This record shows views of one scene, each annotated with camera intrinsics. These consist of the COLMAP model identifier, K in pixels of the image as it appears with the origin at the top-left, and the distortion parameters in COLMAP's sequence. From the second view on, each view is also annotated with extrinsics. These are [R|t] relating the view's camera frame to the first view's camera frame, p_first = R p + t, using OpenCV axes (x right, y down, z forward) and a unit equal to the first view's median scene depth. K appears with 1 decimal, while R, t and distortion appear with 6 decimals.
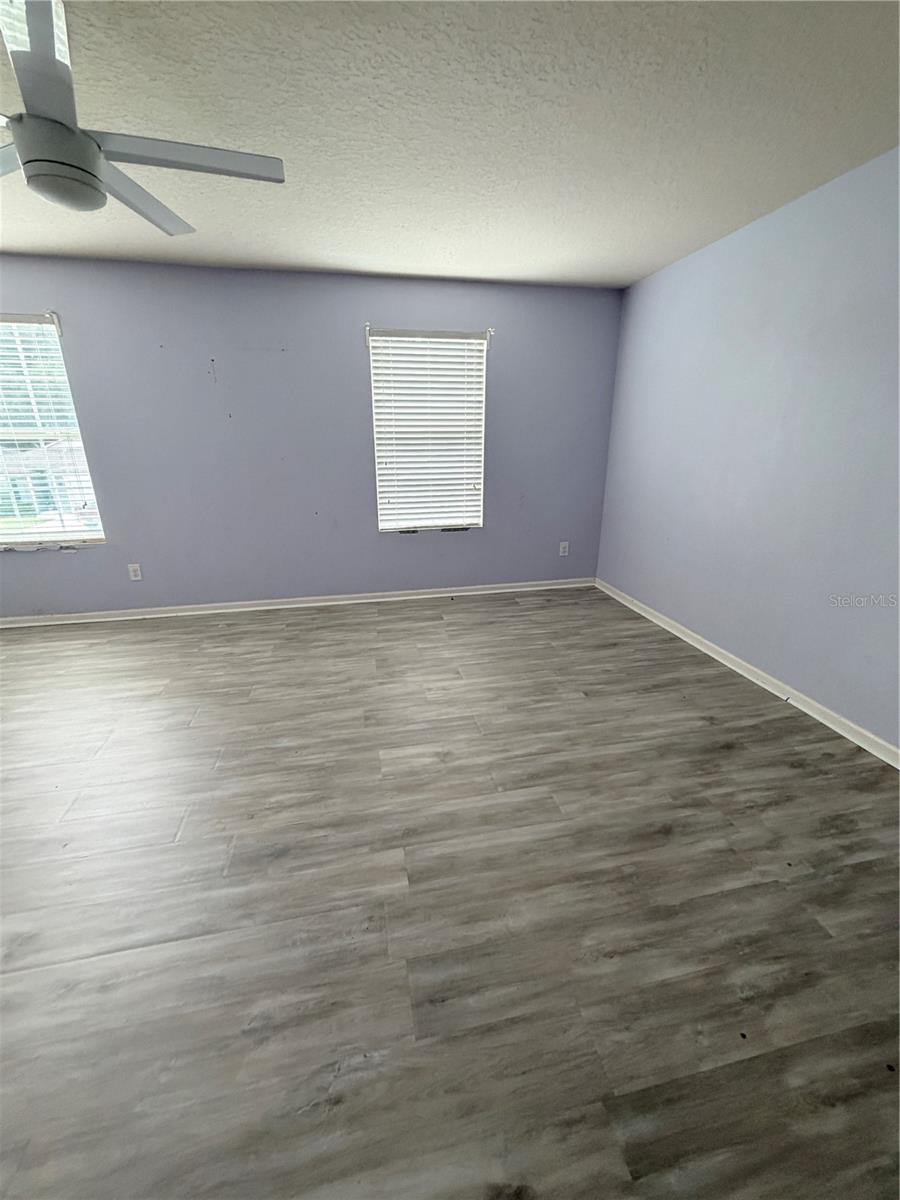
lens RADIAL K [[478.6, 0, 449.8], [0, 478.6, 599.5], [0, 0, 1]] dist [0.001829, 0.001798]
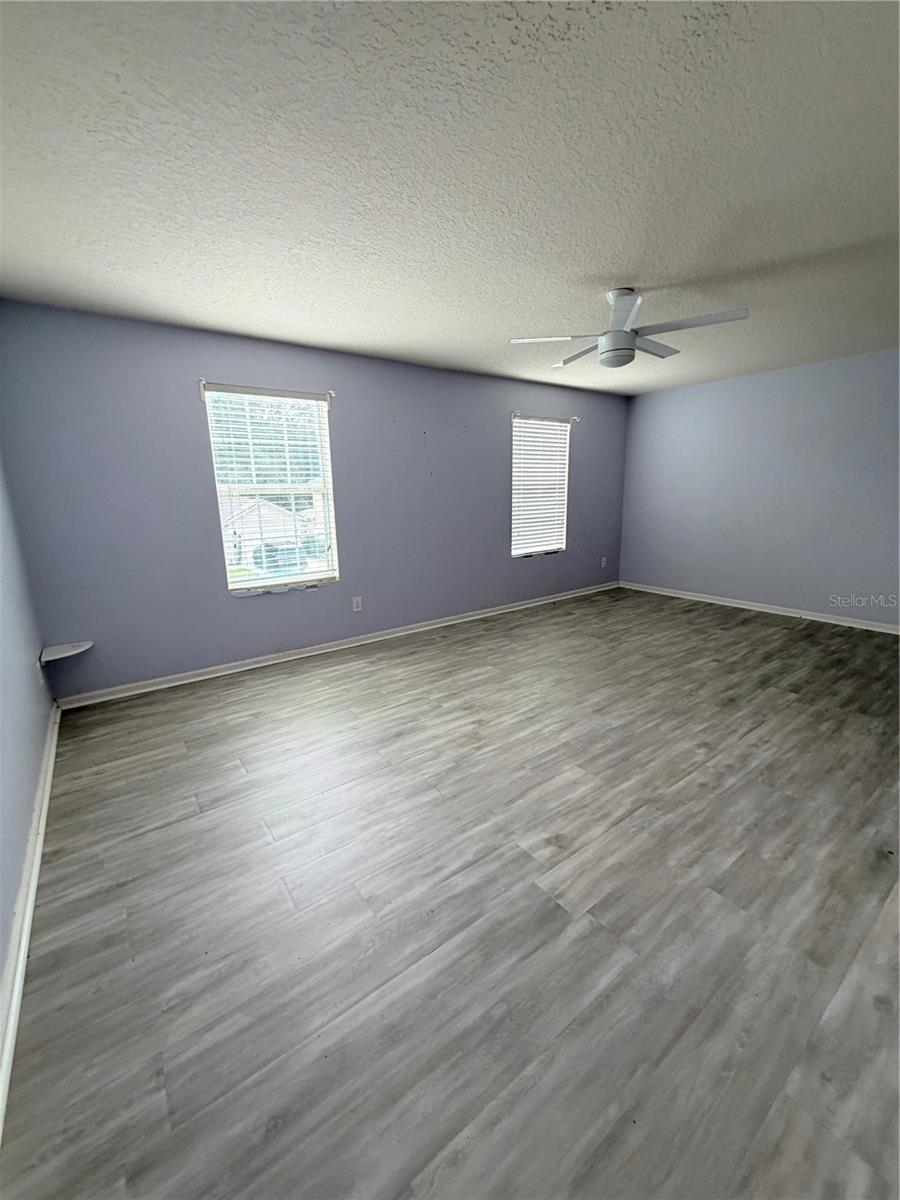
lens RADIAL K [[478.6, 0, 450.9], [0, 478.6, 602.1], [0, 0, 1]] dist [0.001829, 0.001798]
pose [[0.908880, -0.108966, 0.402570, -0.991357], [0.149980, 0.986086, -0.071699, 0.059577], [-0.389156, 0.125543, 0.912577, -0.155776]]
